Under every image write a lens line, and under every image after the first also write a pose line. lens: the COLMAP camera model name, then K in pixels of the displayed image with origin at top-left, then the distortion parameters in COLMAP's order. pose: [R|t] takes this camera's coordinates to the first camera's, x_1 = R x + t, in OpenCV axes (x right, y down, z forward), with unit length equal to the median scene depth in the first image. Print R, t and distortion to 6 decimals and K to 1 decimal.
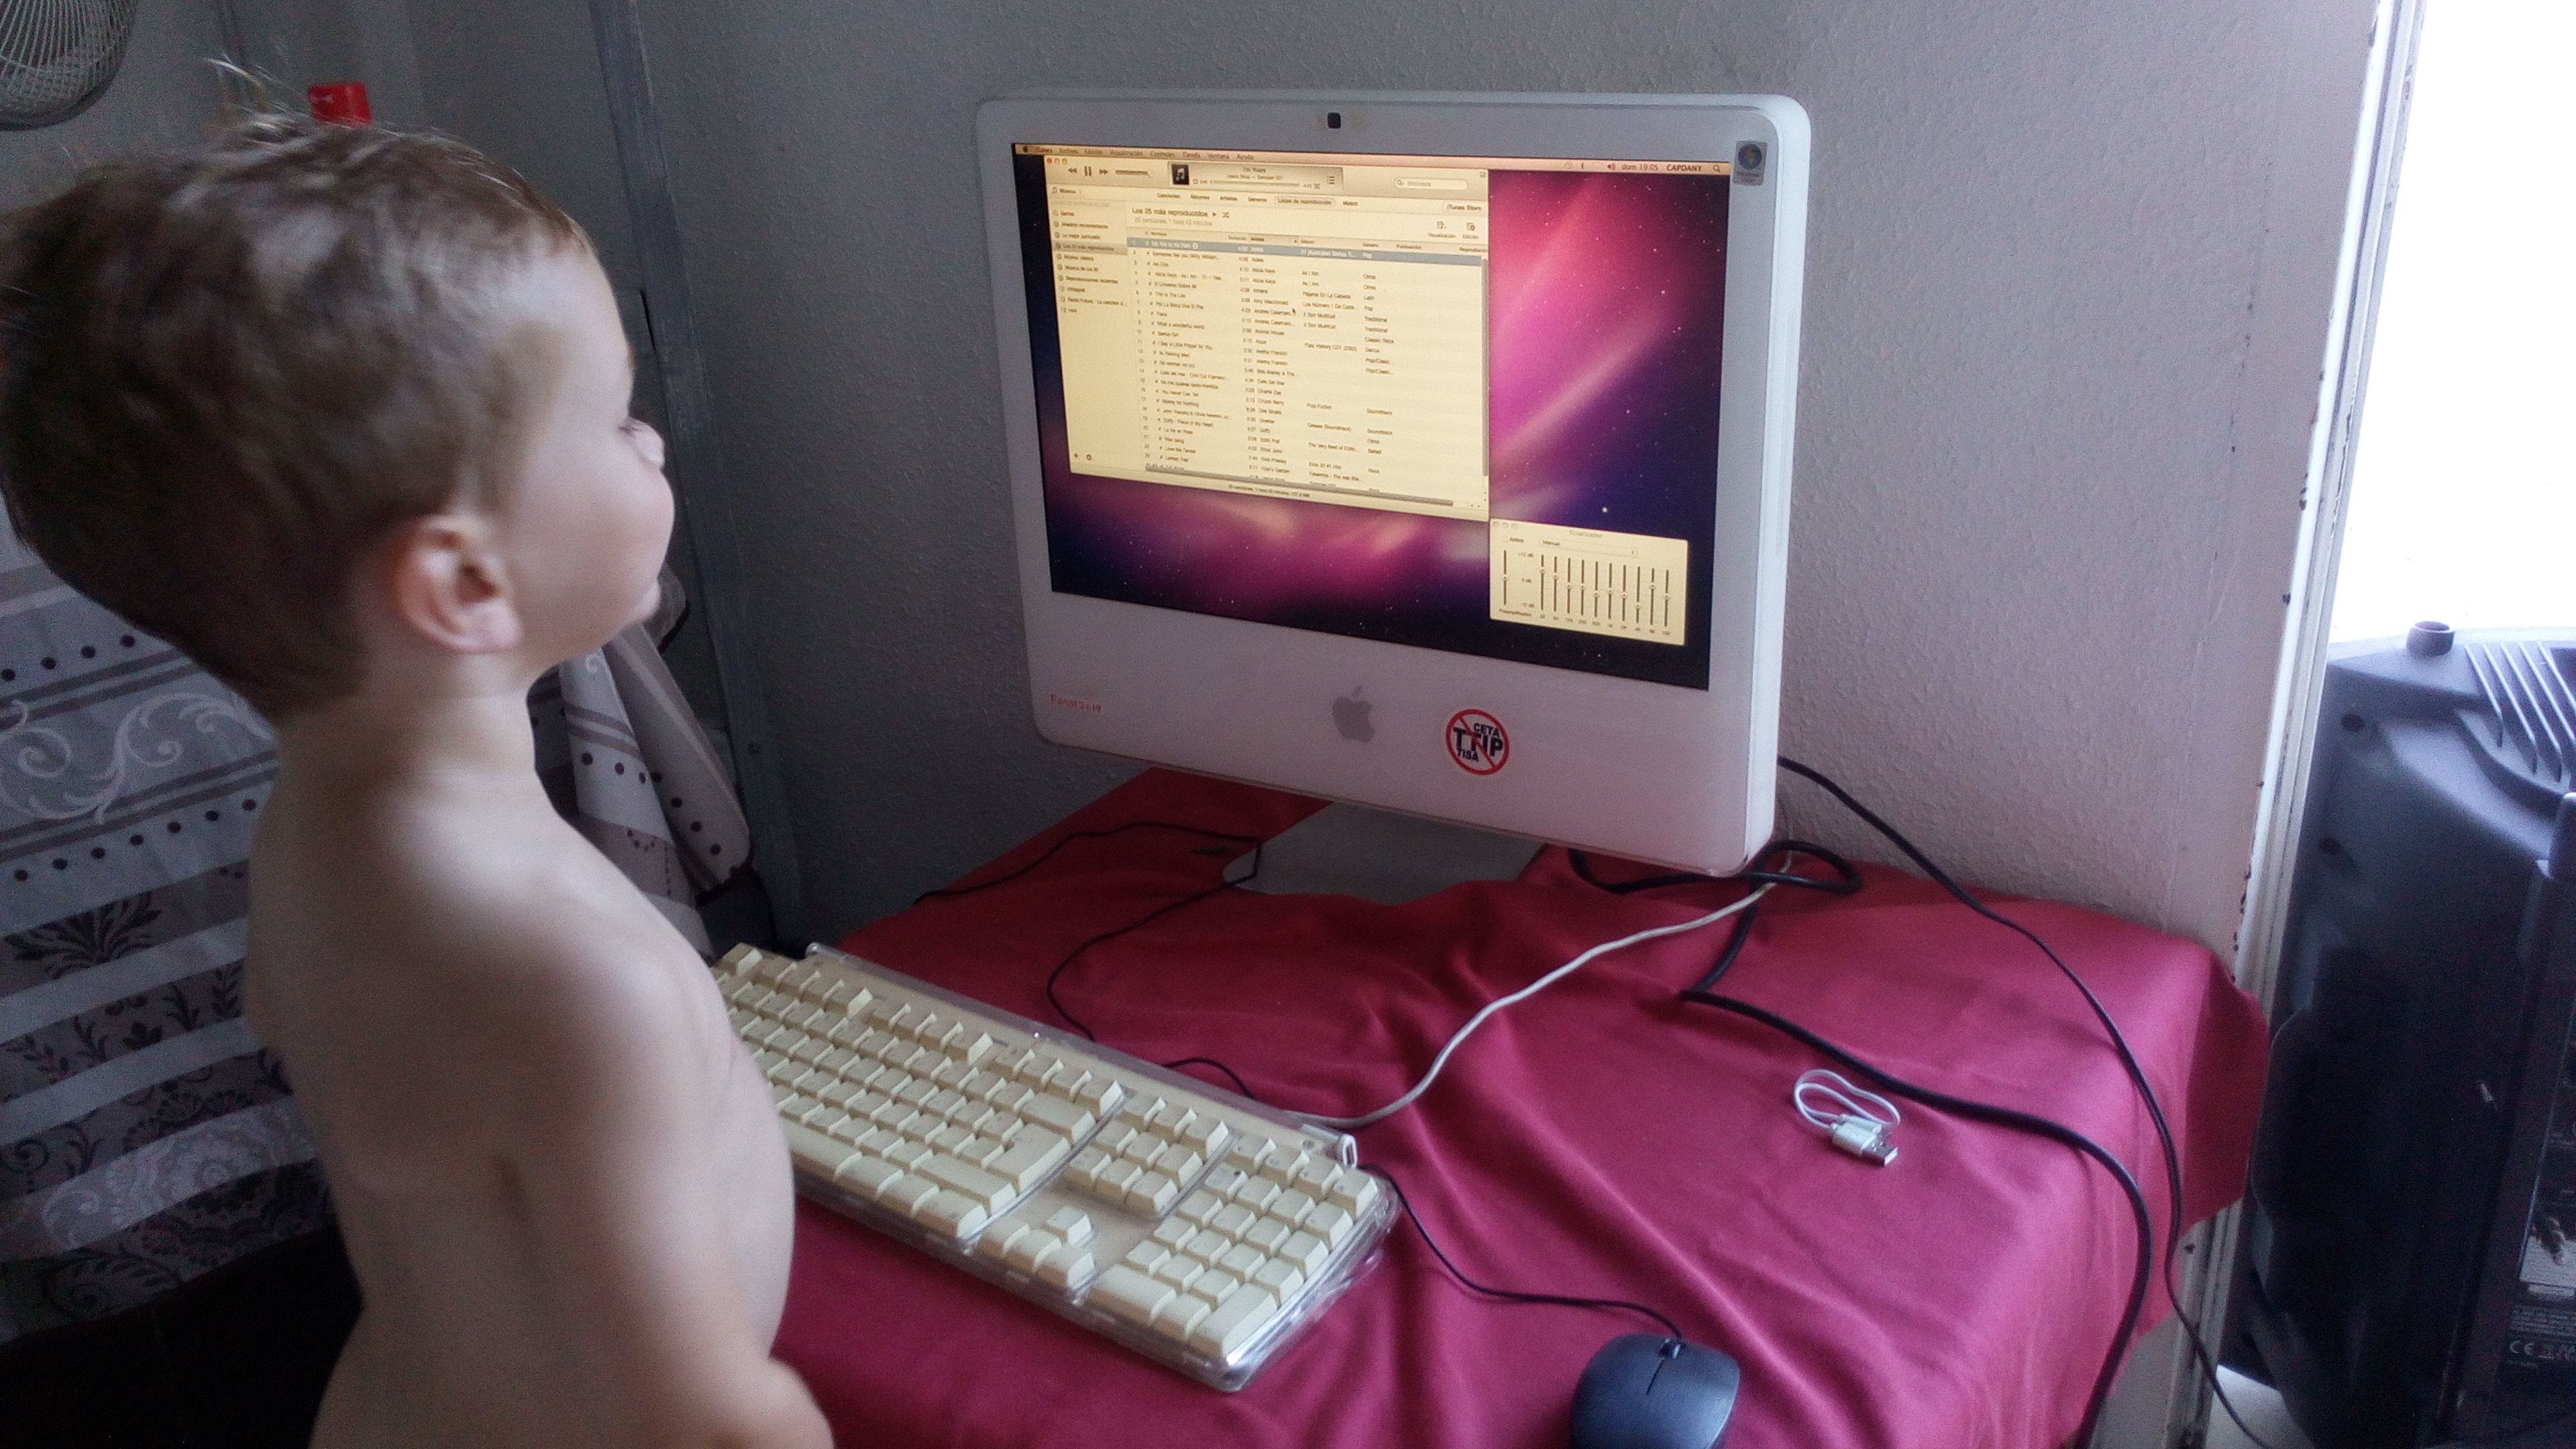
lens RADIAL K [[2129.8, 0, 1295.5], [0, 2129.8, 760.0], [0, 0, 1]] dist [0.096203, -0.155572]
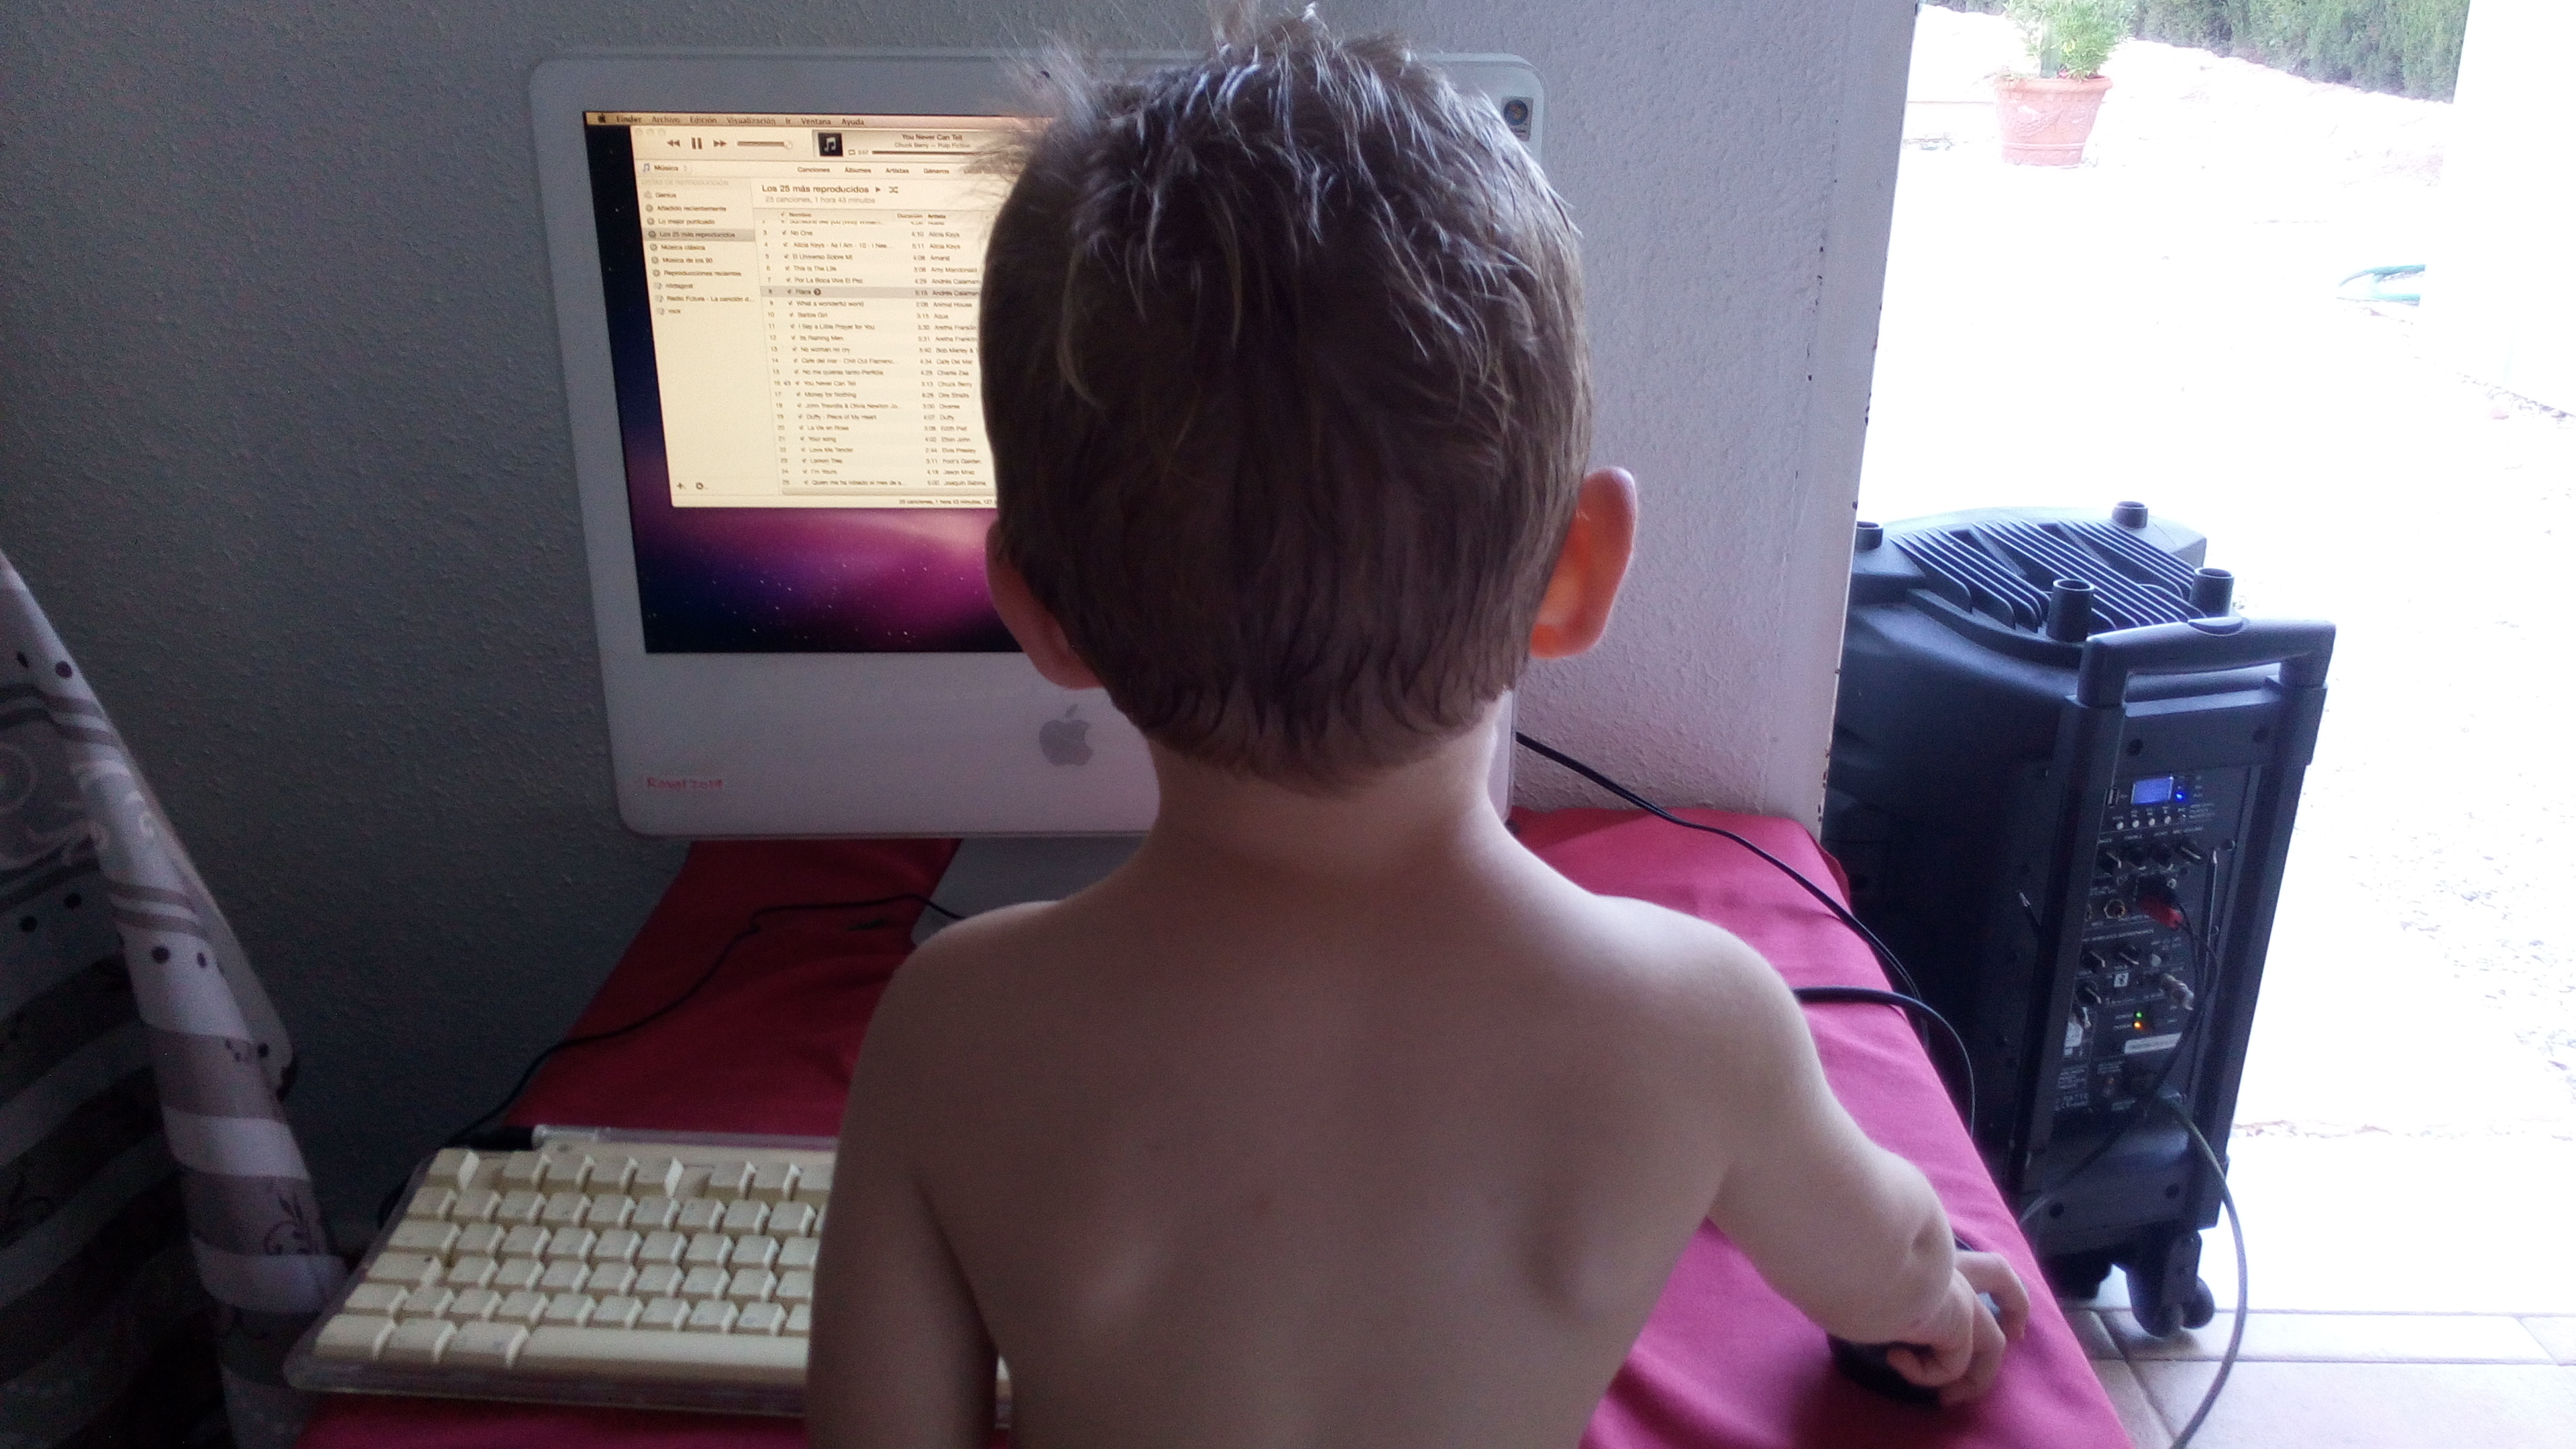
lens RADIAL K [[2129.8, 0, 1287.7], [0, 2129.8, 752.8], [0, 0, 1]] dist [0.096203, -0.155572]
pose [[0.843155, -0.156016, 0.514538, -0.379571], [0.166023, 0.985756, 0.026842, -0.024612], [-0.511397, 0.062793, 0.857047, 0.179748]]
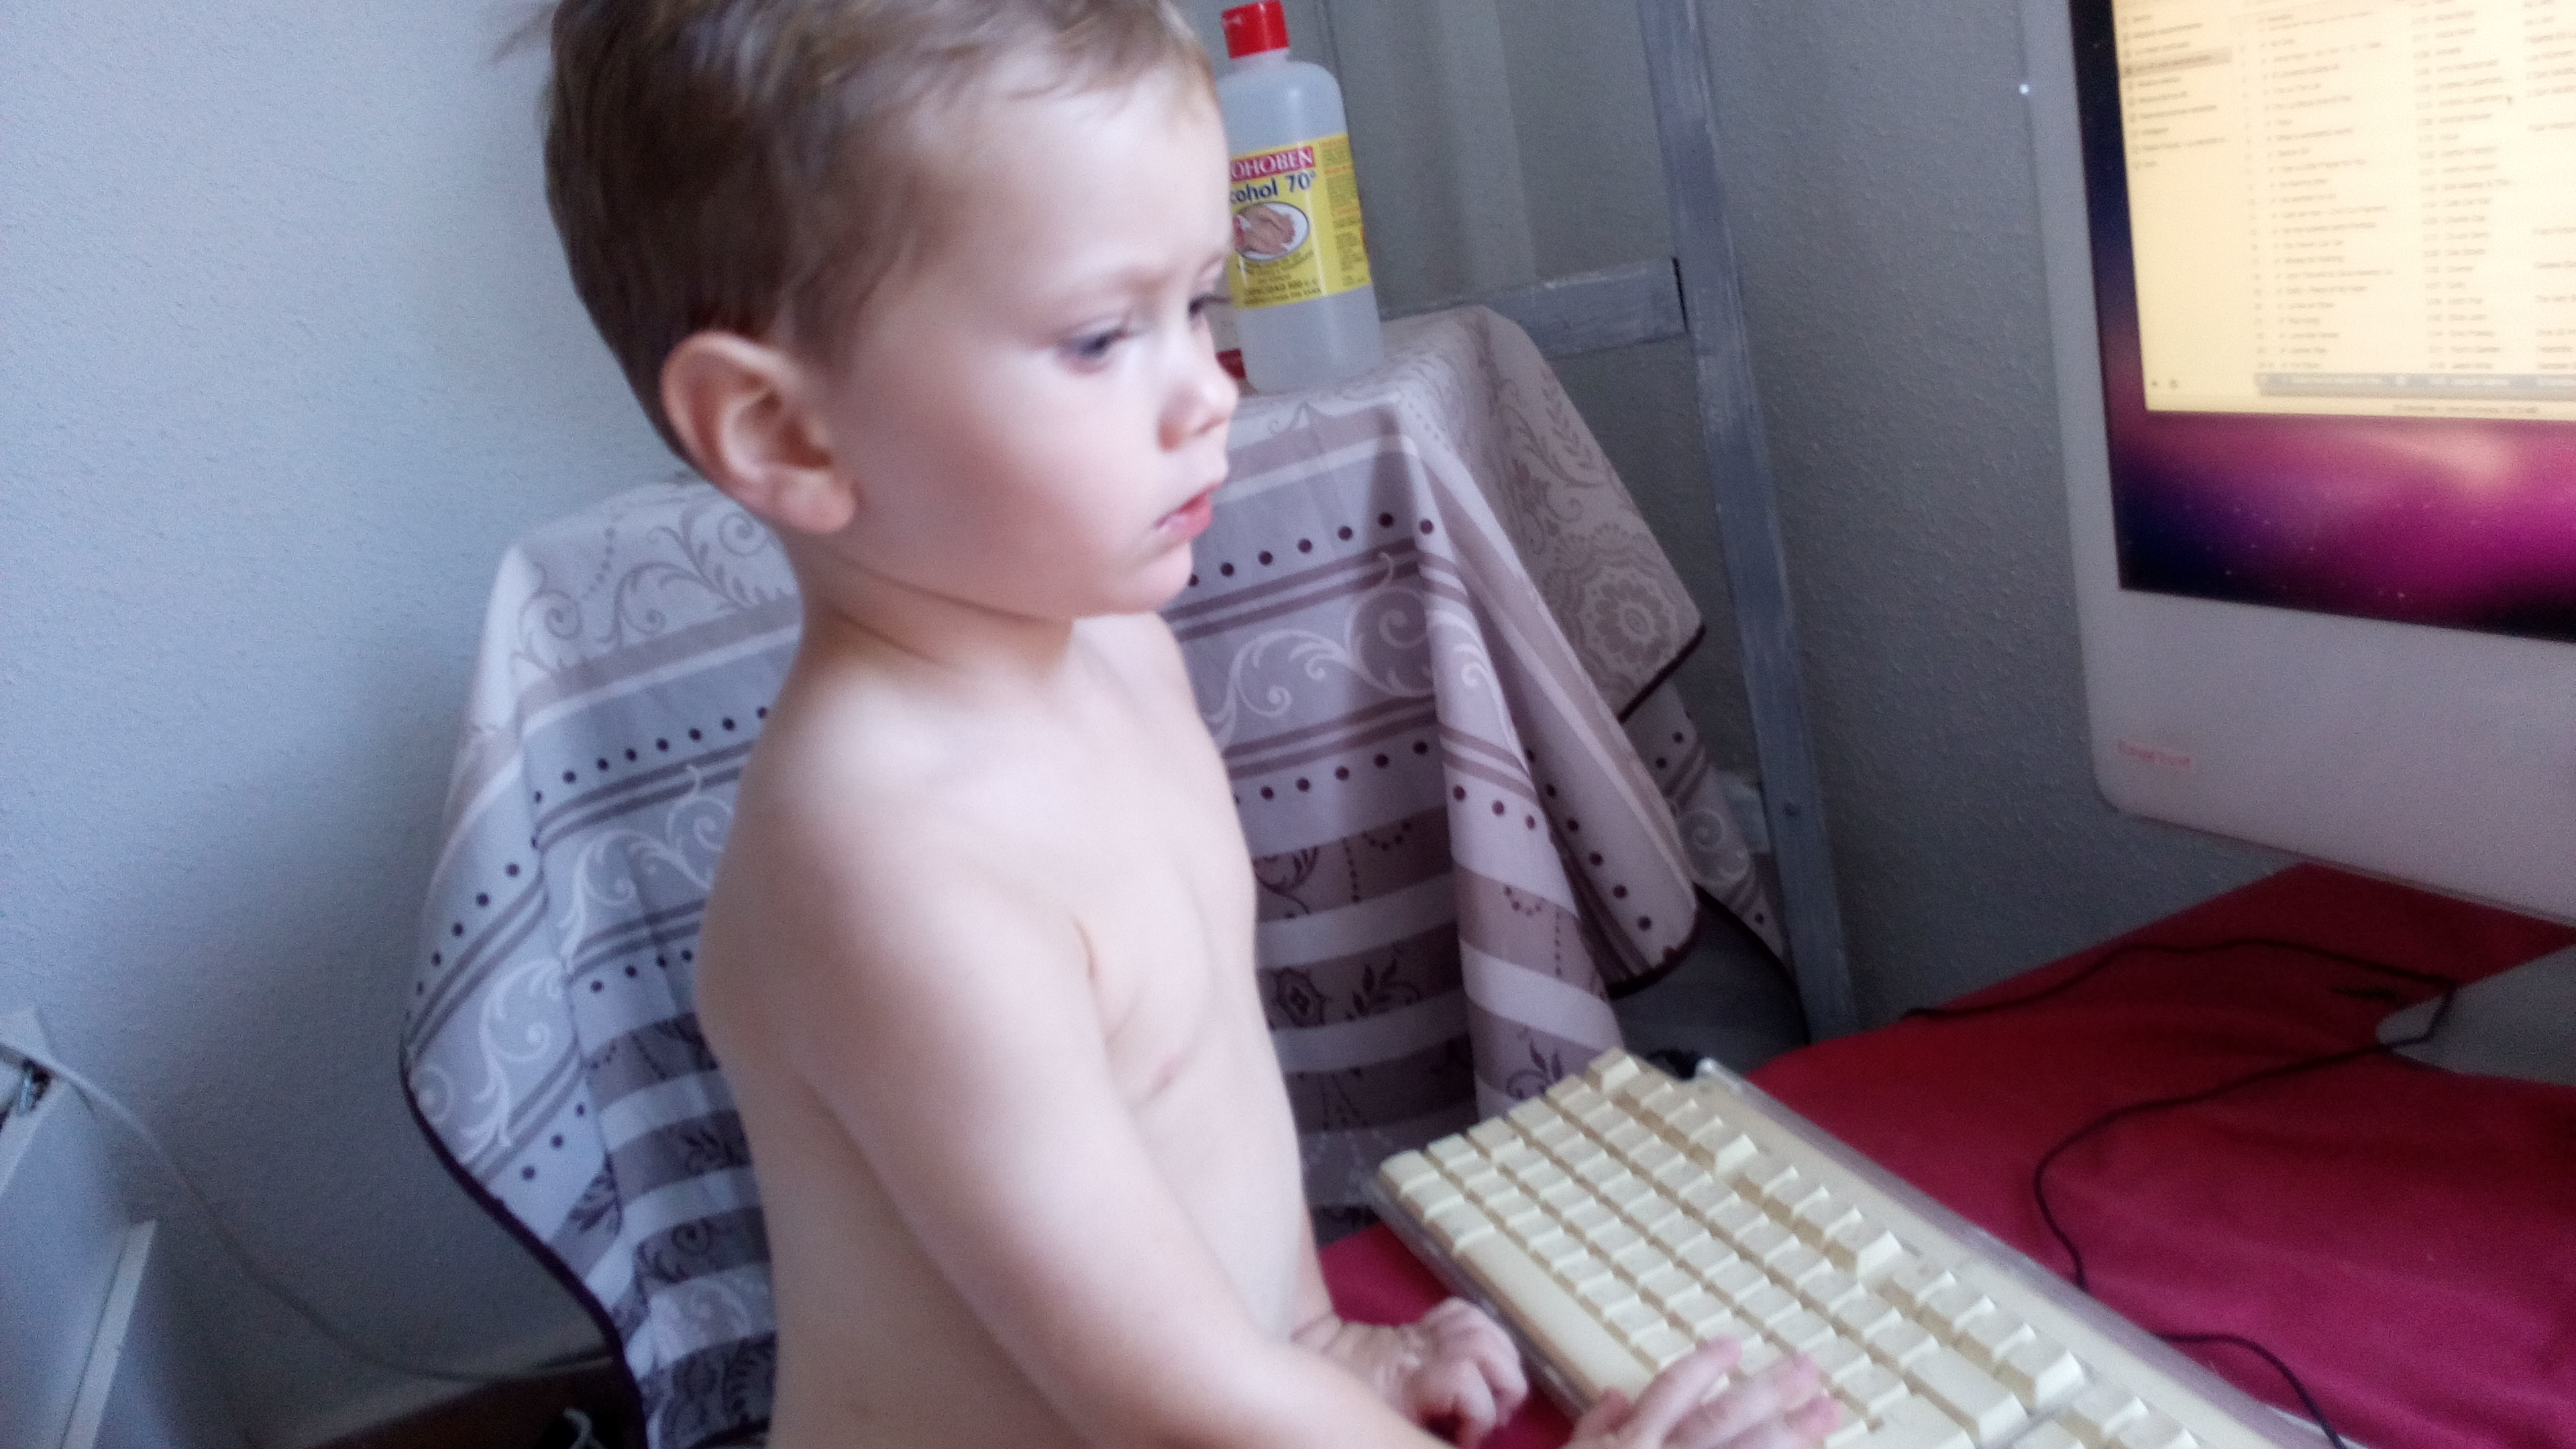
lens RADIAL K [[2101.7, 0, 1288.8], [0, 2101.7, 747.5], [0, 0, 1]] dist [0.056074, -0.082391]
pose [[0.823591, 0.034227, -0.566150, 0.059456], [-0.062185, 0.997609, -0.030150, 0.009998], [0.563765, 0.060037, 0.823750, 0.326627]]
